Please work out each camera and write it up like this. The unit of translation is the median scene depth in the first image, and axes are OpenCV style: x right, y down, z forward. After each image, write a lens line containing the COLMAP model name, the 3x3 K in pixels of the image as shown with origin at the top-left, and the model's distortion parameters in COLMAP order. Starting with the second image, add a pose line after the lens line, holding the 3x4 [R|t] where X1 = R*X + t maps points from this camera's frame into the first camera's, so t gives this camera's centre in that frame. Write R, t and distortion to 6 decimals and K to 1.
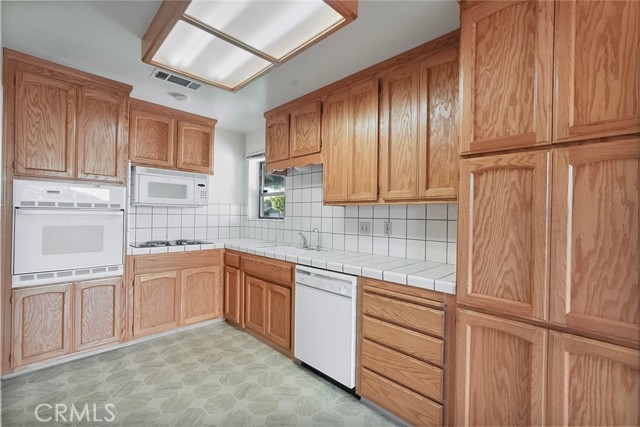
lens RADIAL K [[277.8, 0, 317.0], [0, 277.8, 215.6], [0, 0, 1]] dist [-0.015335, 0.004658]
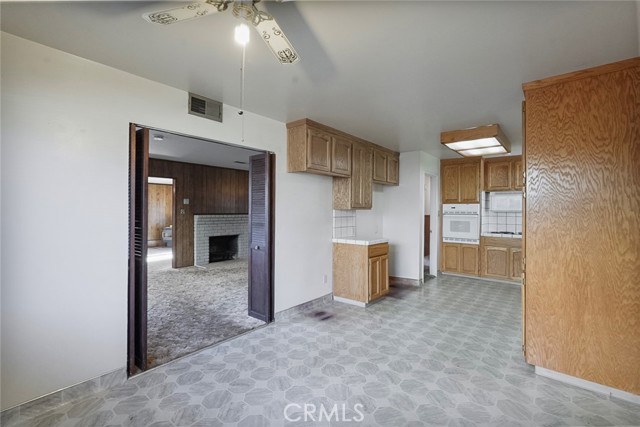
lens RADIAL K [[277.8, 0, 324.2], [0, 277.8, 207.6], [0, 0, 1]] dist [-0.015335, 0.004658]
pose [[0.101125, -0.024987, -0.994560, 1.600391], [-0.011064, 0.999594, -0.026239, -0.003571], [0.994812, 0.013657, 0.100807, -0.509072]]
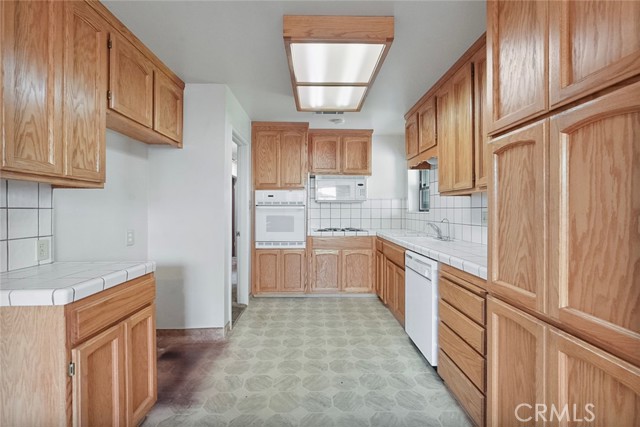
lens RADIAL K [[277.8, 0, 314.4], [0, 277.8, 211.0], [0, 0, 1]] dist [-0.015335, 0.004658]
pose [[0.719087, -0.011831, -0.694820, 0.474809], [0.007932, 0.999930, -0.008817, 0.028849], [0.694875, 0.000829, 0.719130, -0.073280]]
